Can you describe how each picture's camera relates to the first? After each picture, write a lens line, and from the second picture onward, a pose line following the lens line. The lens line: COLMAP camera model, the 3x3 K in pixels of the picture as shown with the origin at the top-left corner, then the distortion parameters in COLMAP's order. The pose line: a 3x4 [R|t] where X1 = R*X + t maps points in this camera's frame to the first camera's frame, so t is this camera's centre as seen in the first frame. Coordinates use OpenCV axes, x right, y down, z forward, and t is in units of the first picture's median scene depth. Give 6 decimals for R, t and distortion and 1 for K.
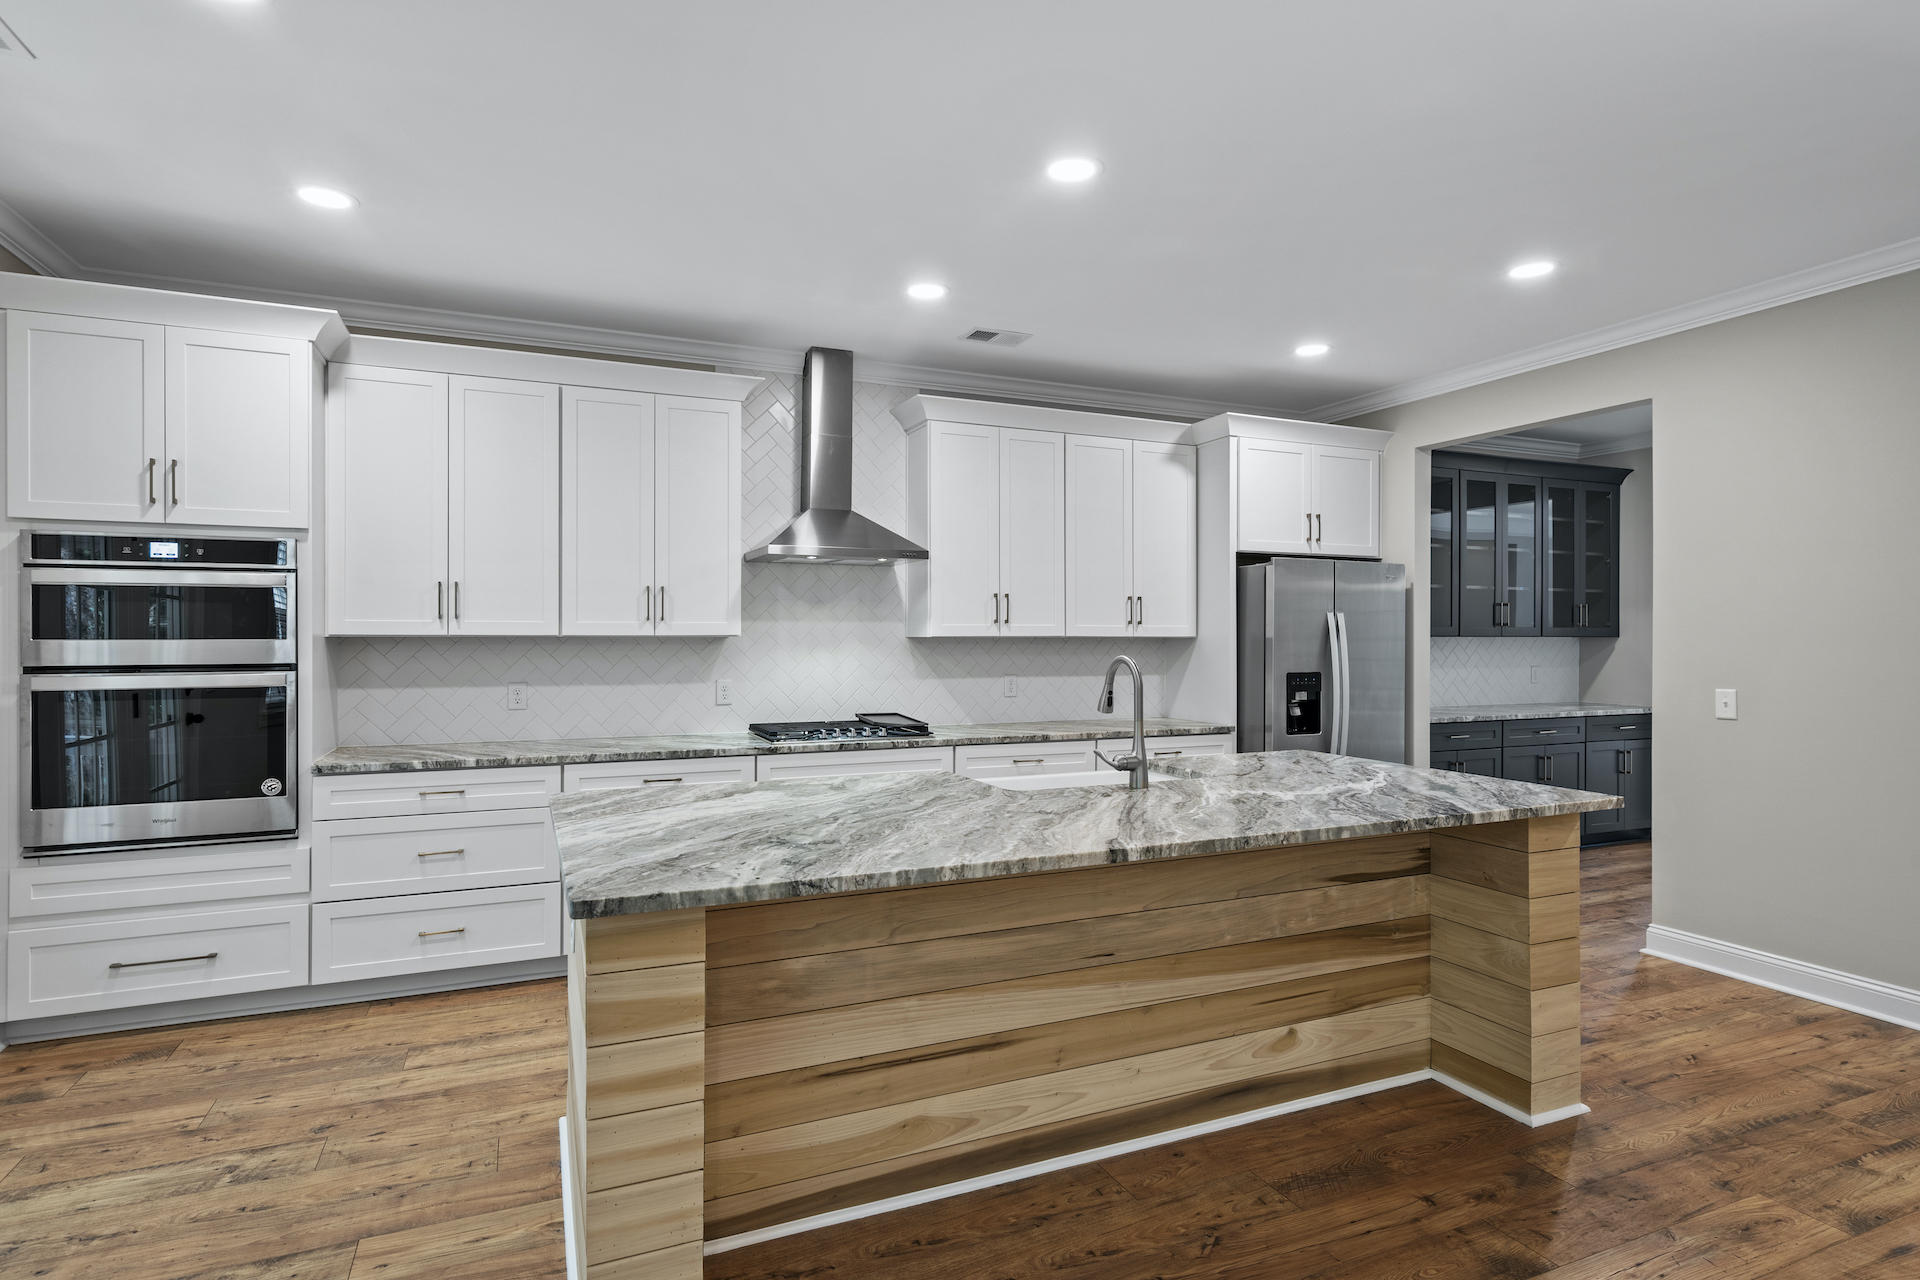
lens RADIAL K [[992.0, 0, 955.9], [0, 992.0, 635.4], [0, 0, 1]] dist [0.000202, 0.002498]
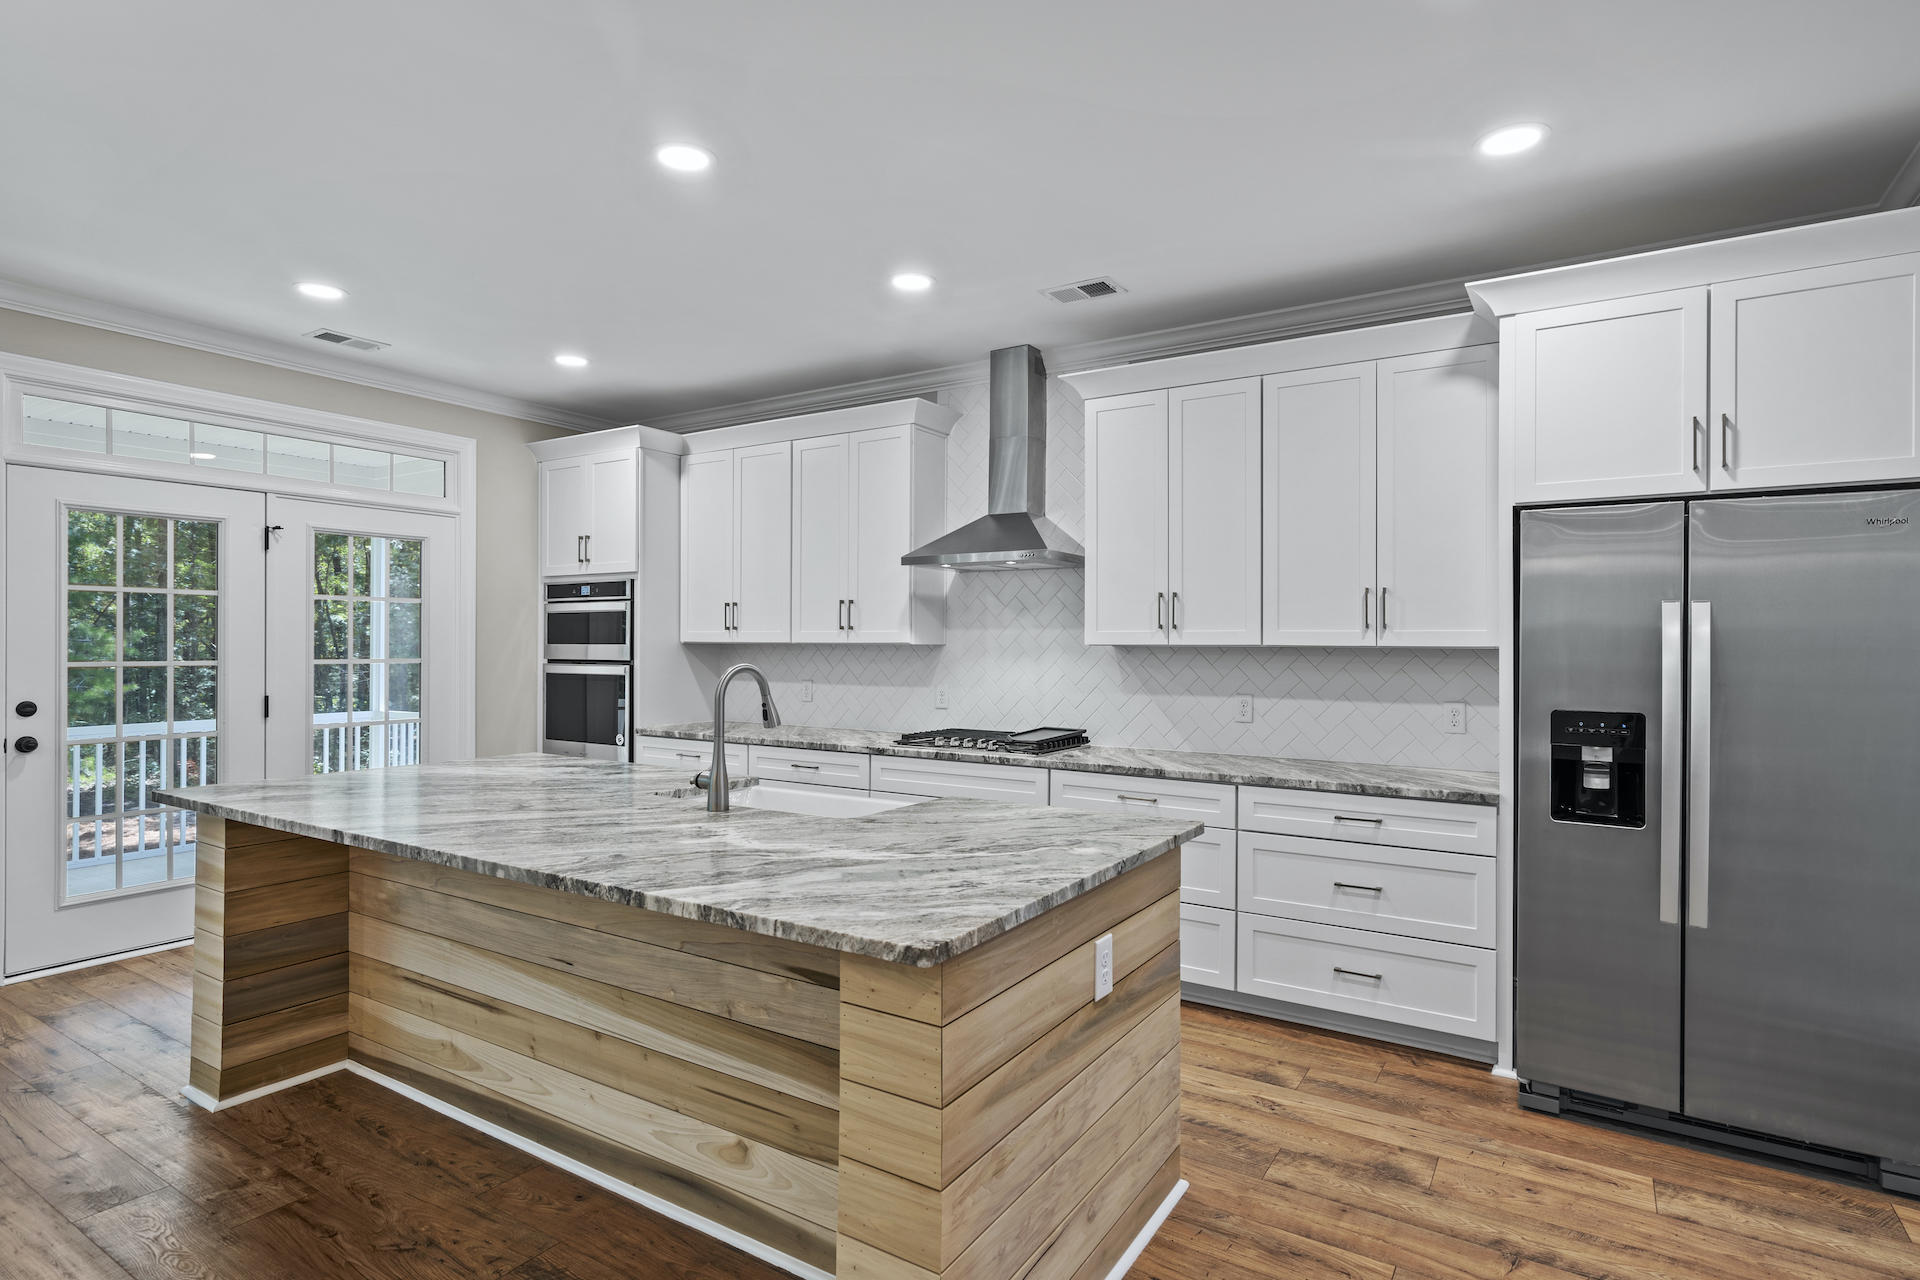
lens RADIAL K [[992.0, 0, 957.2], [0, 992.0, 638.8], [0, 0, 1]] dist [0.000202, 0.002498]
pose [[0.556066, -0.002767, -0.831134, 0.776313], [-0.004156, 0.999973, -0.006110, 0.001908], [0.831128, 0.006852, 0.556039, 0.501691]]
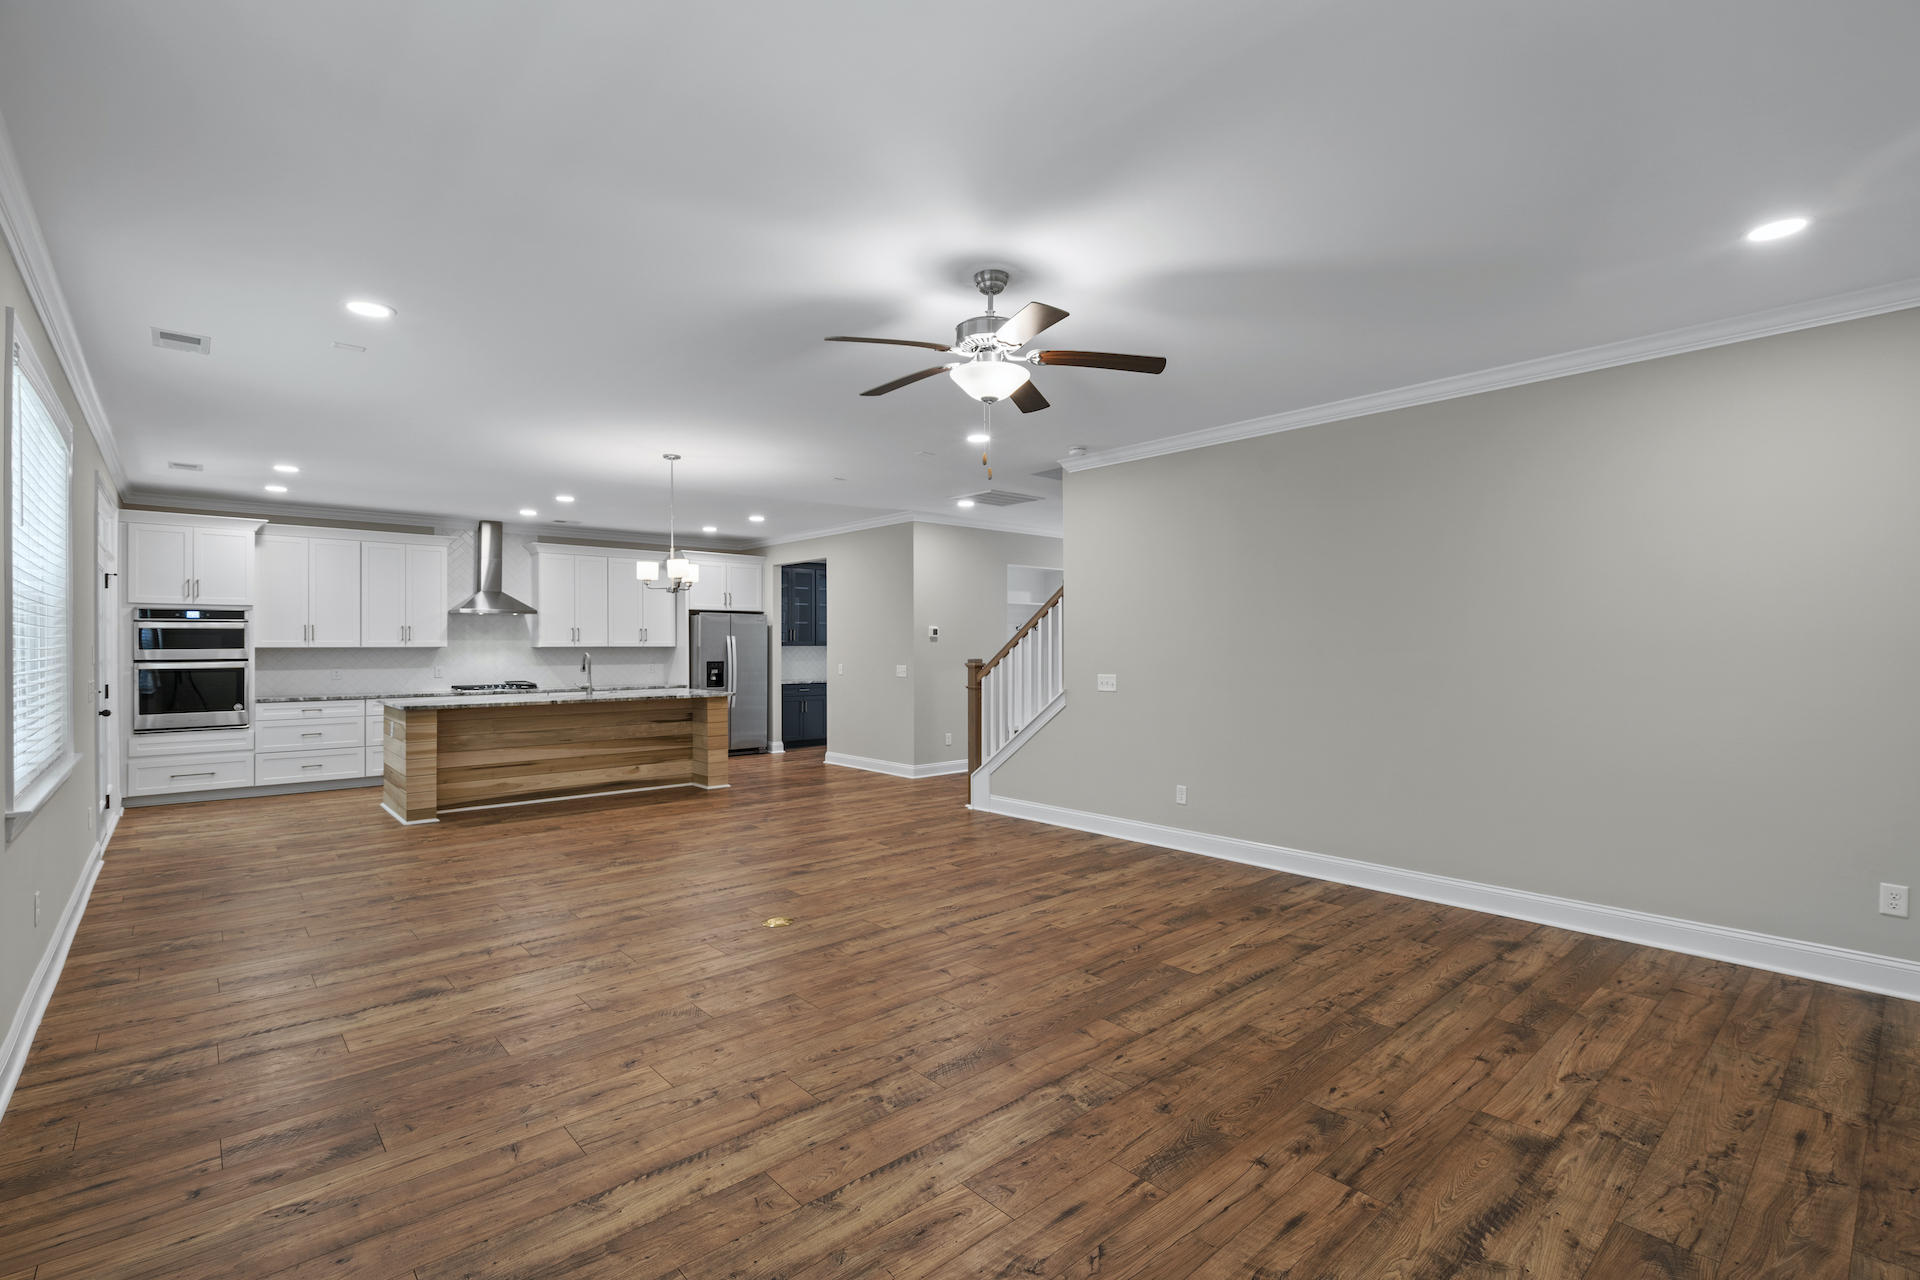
lens RADIAL K [[880.2, 0, 951.0], [0, 880.2, 641.0], [0, 0, 1]] dist [0.004459, 0.000238]
pose [[0.953662, -0.001842, 0.300874, 0.323159], [0.003170, 0.999987, -0.003924, -0.001893], [-0.300863, 0.004696, 0.953656, -1.488398]]
